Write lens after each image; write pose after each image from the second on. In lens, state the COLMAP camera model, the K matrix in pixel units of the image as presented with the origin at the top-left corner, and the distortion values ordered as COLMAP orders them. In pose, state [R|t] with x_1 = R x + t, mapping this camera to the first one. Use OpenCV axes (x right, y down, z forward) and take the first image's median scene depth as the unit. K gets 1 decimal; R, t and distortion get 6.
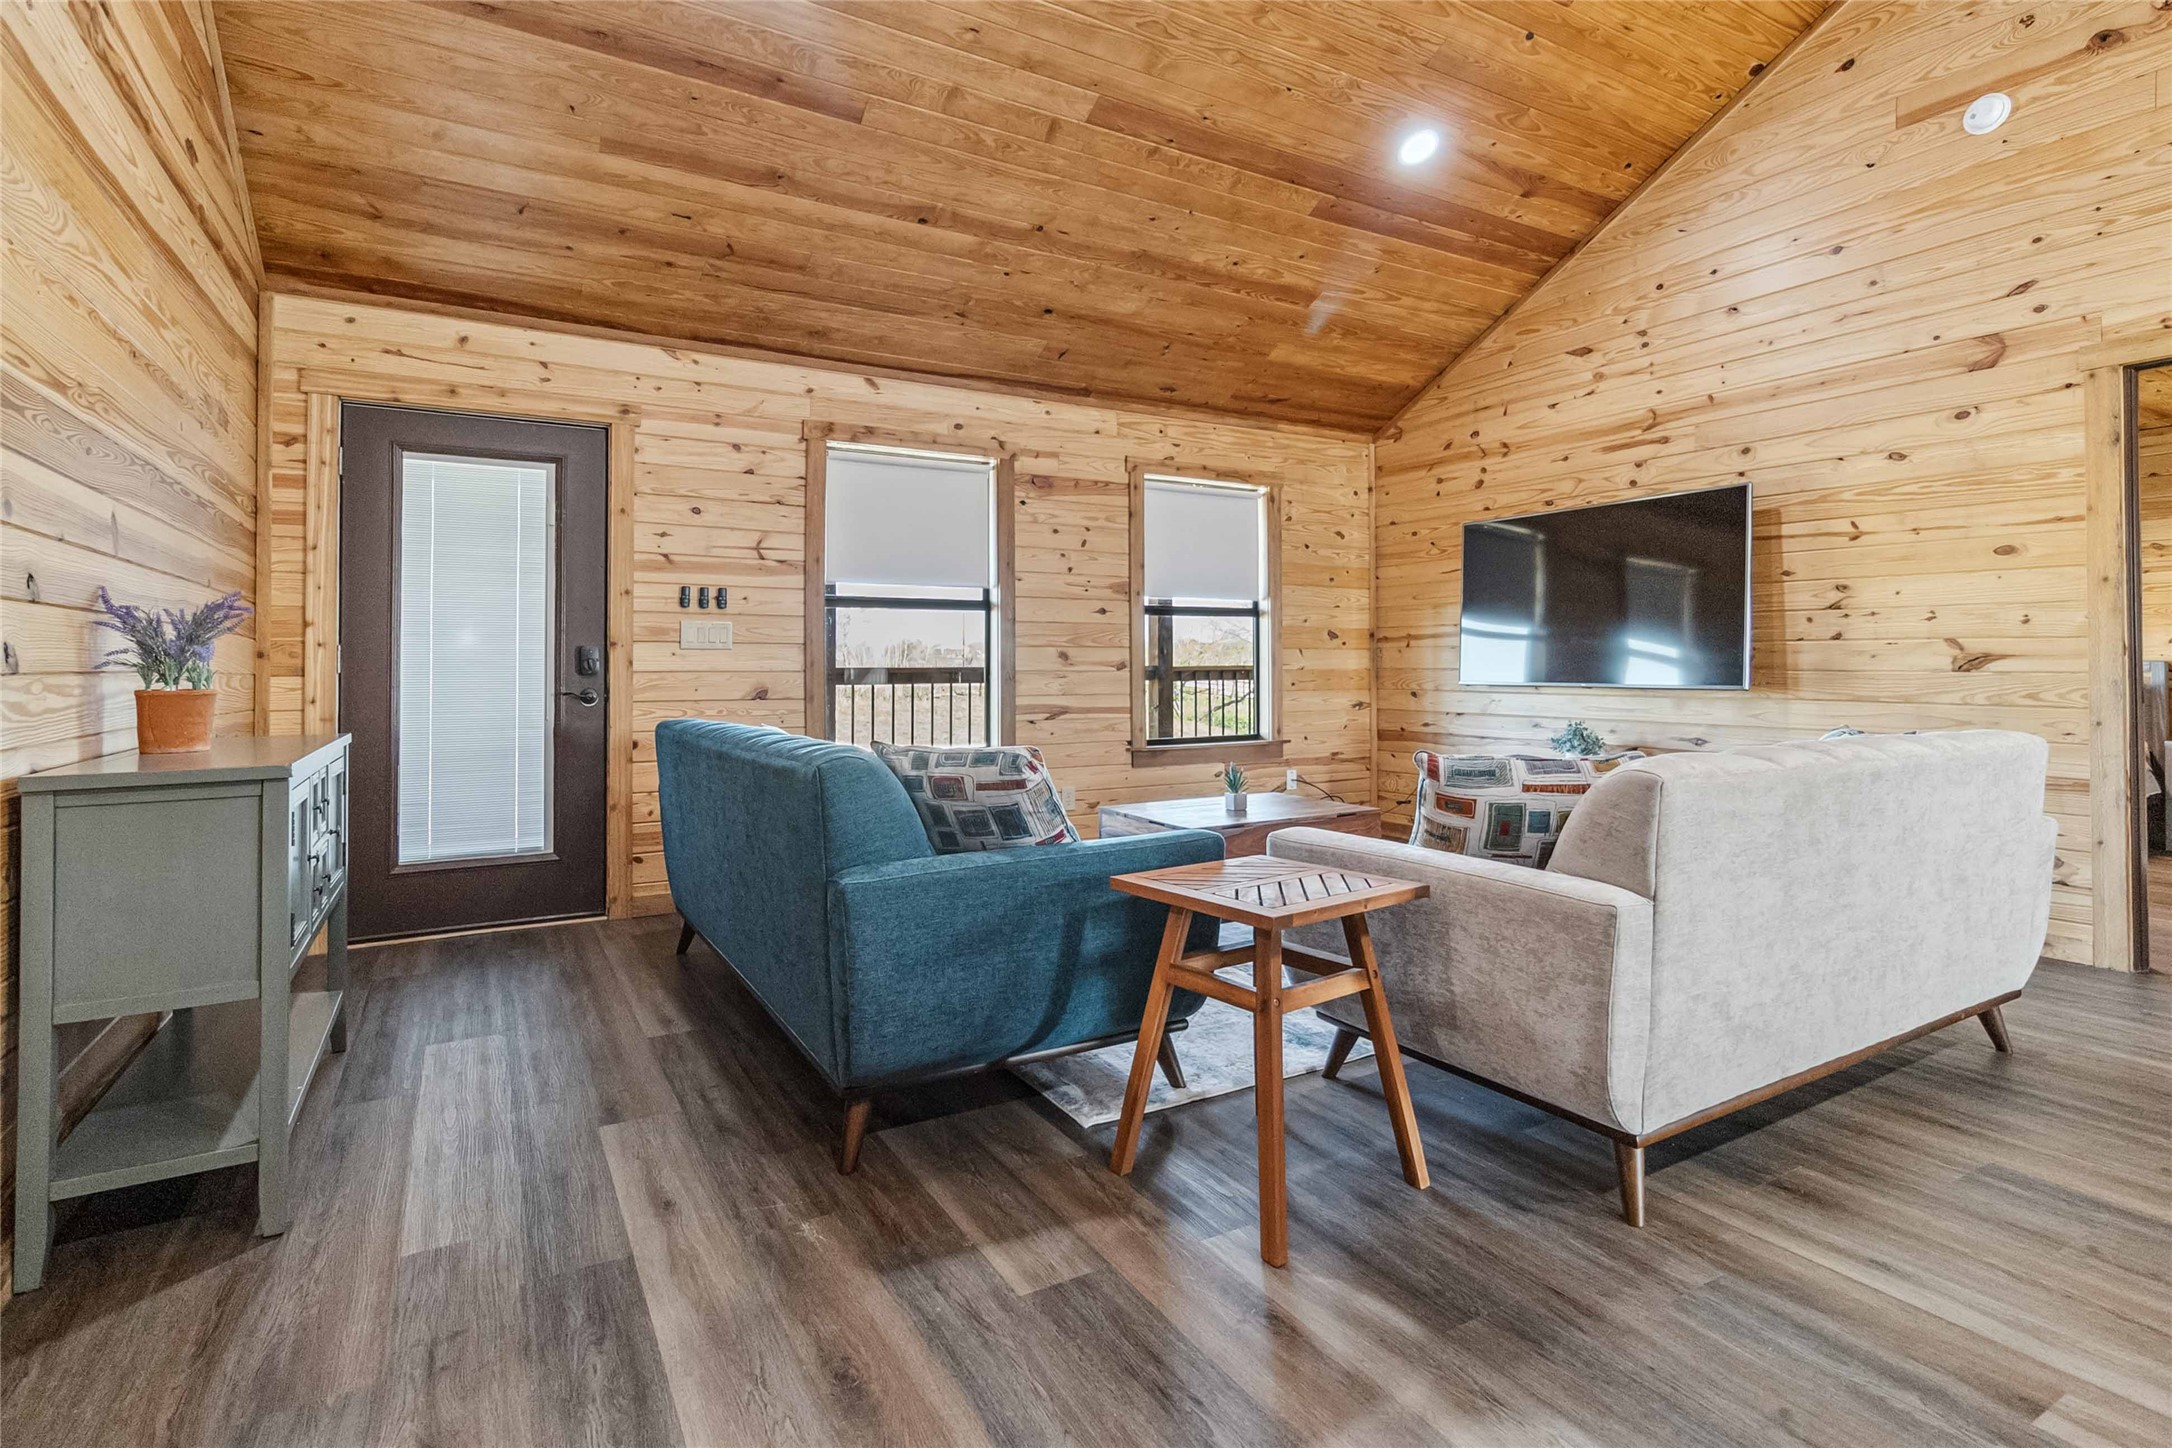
lens RADIAL K [[1045.3, 0, 1094.8], [0, 1045.3, 662.4], [0, 0, 1]] dist [0.003112, 0.002647]
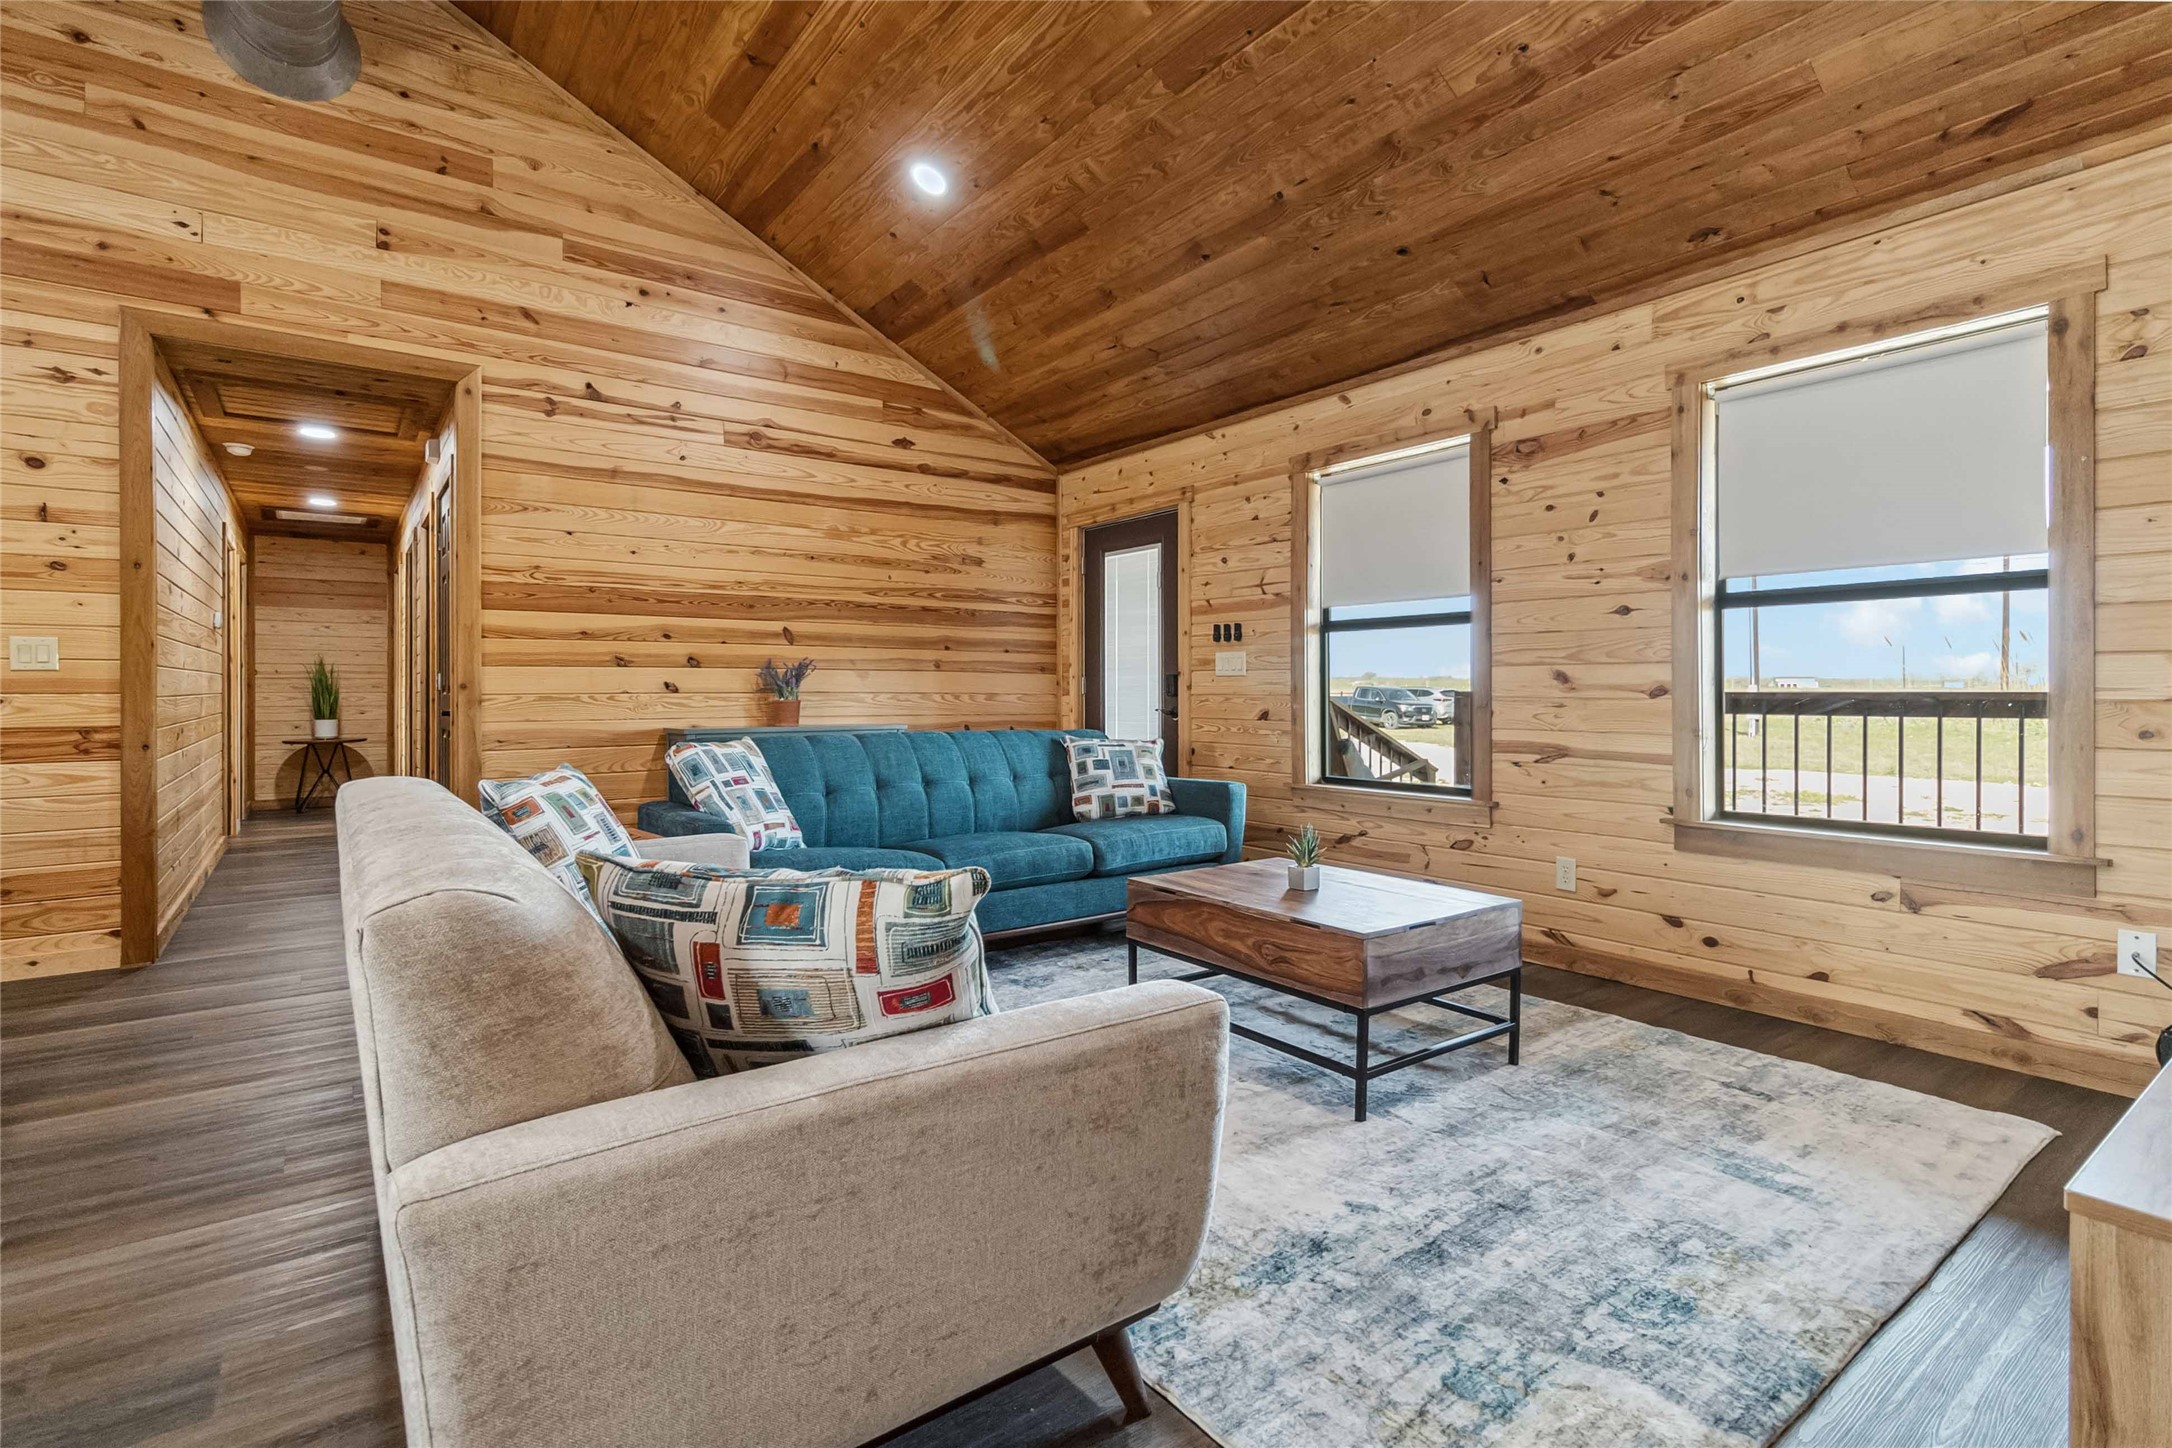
lens RADIAL K [[1045.3, 0, 1101.9], [0, 1045.3, 693.9], [0, 0, 1]] dist [0.003112, 0.002647]
pose [[0.117072, 0.005353, -0.993109, 0.704337], [0.004095, 0.999974, 0.005873, 0.000065], [0.993115, -0.004754, 0.117047, 0.643284]]
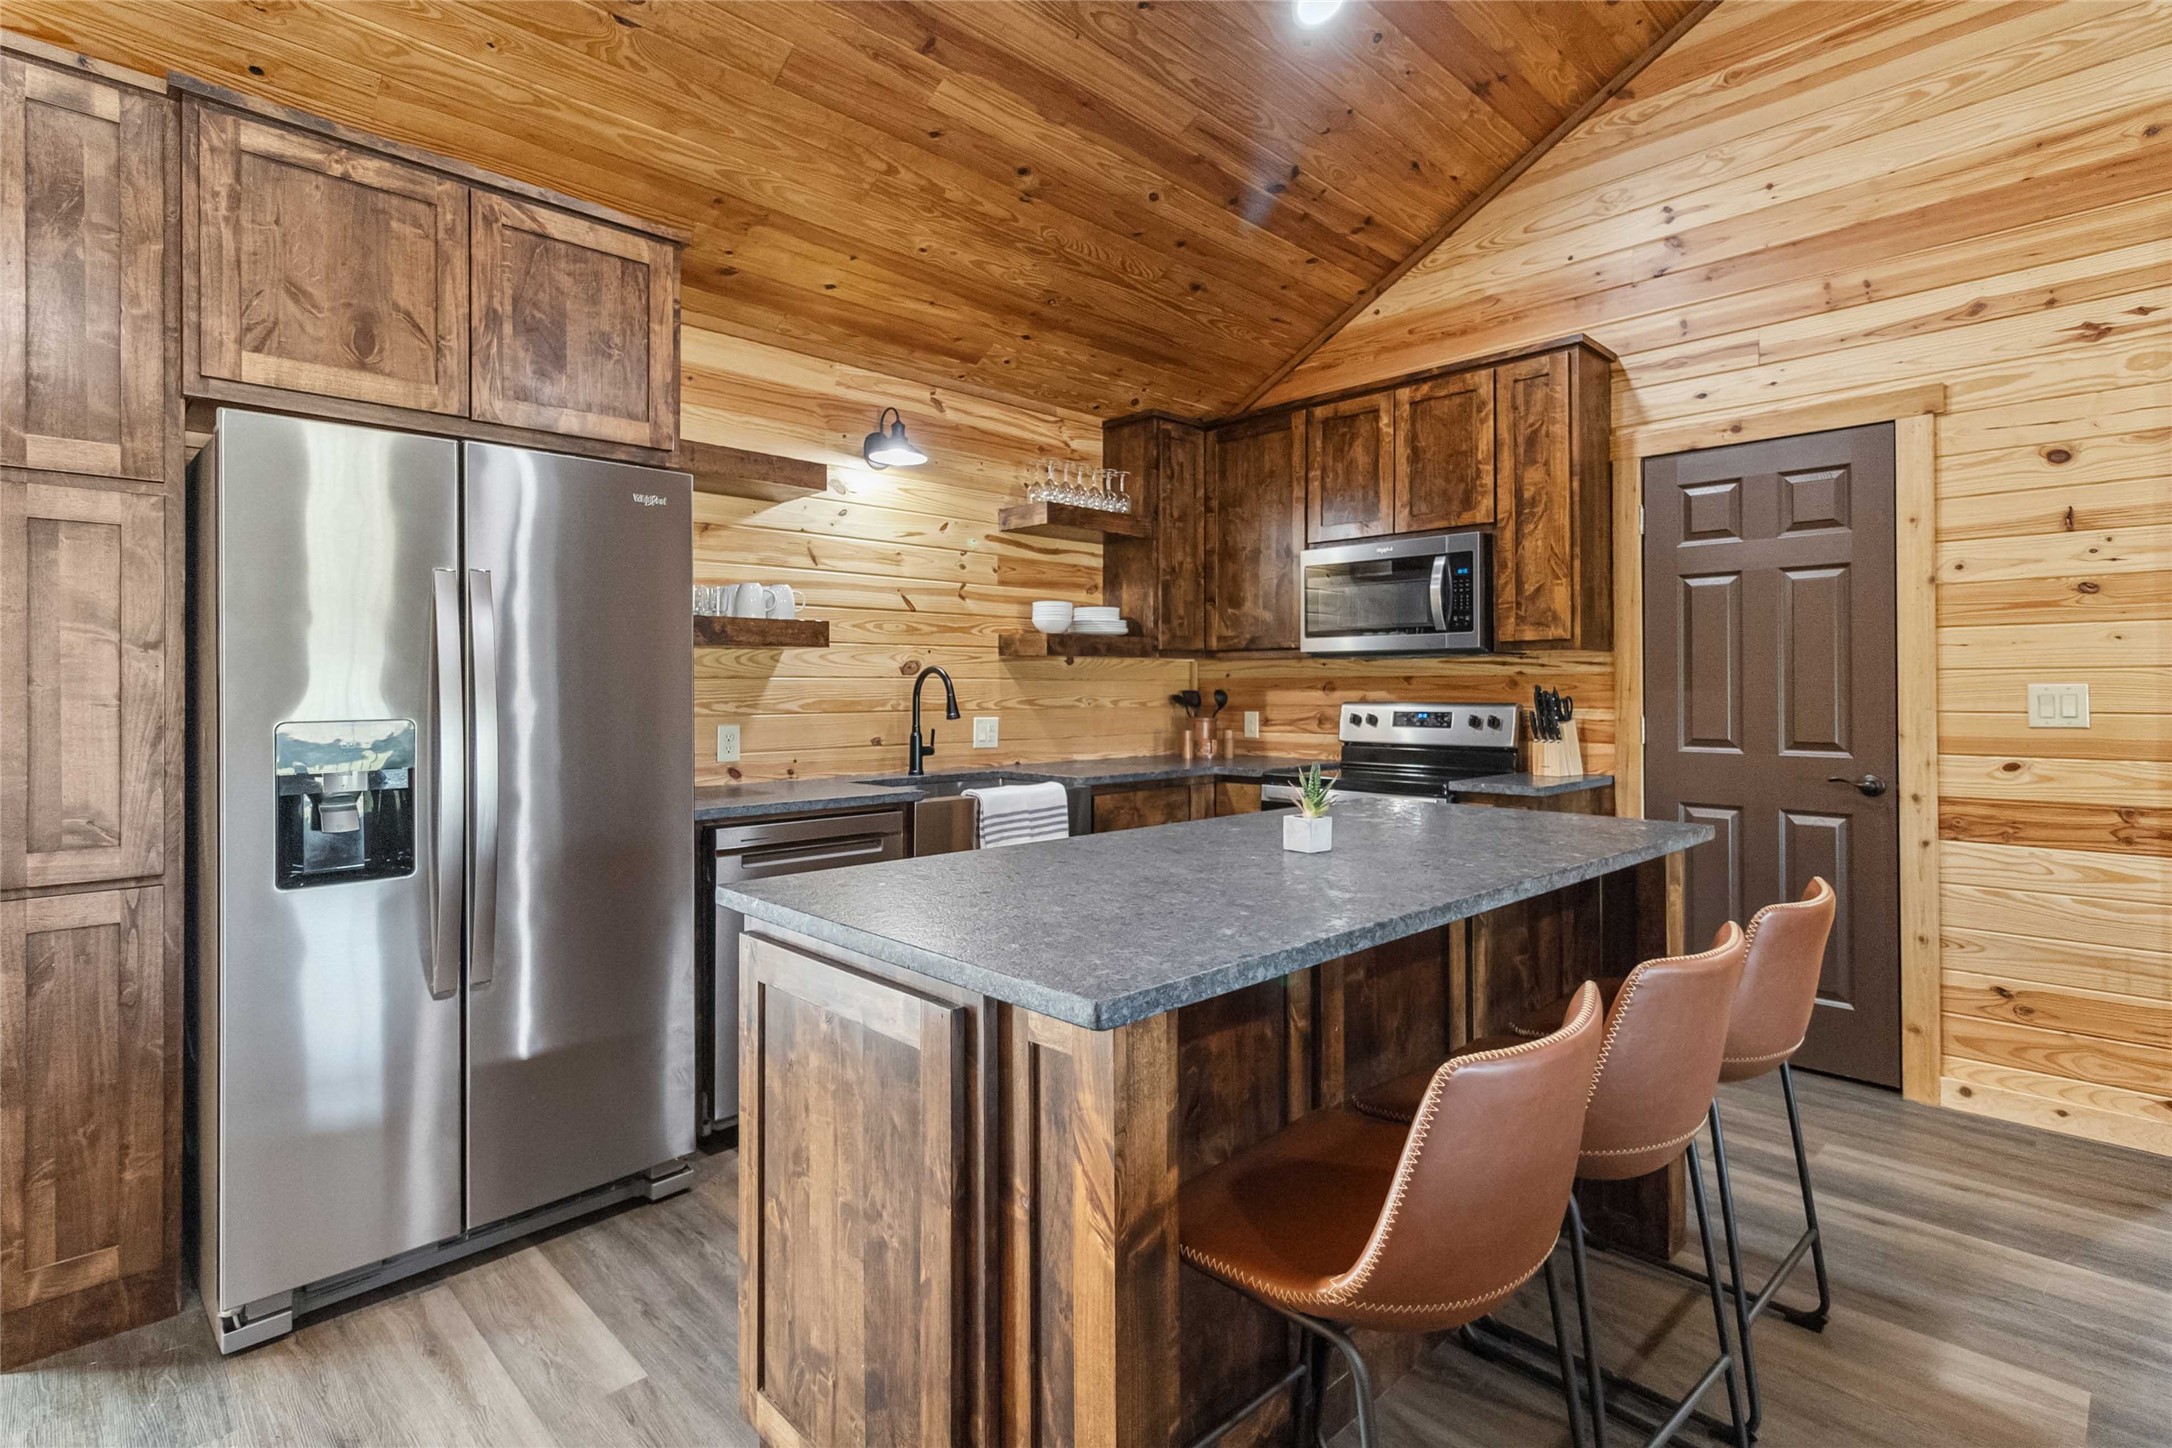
lens RADIAL K [[1045.3, 0, 1084.3], [0, 1045.3, 680.0], [0, 0, 1]] dist [0.003112, 0.002647]
pose [[-0.973326, 0.002699, -0.229413, 0.518545], [0.005011, 0.999942, -0.009496, -0.038620], [0.229374, -0.010392, -0.973283, 0.410496]]
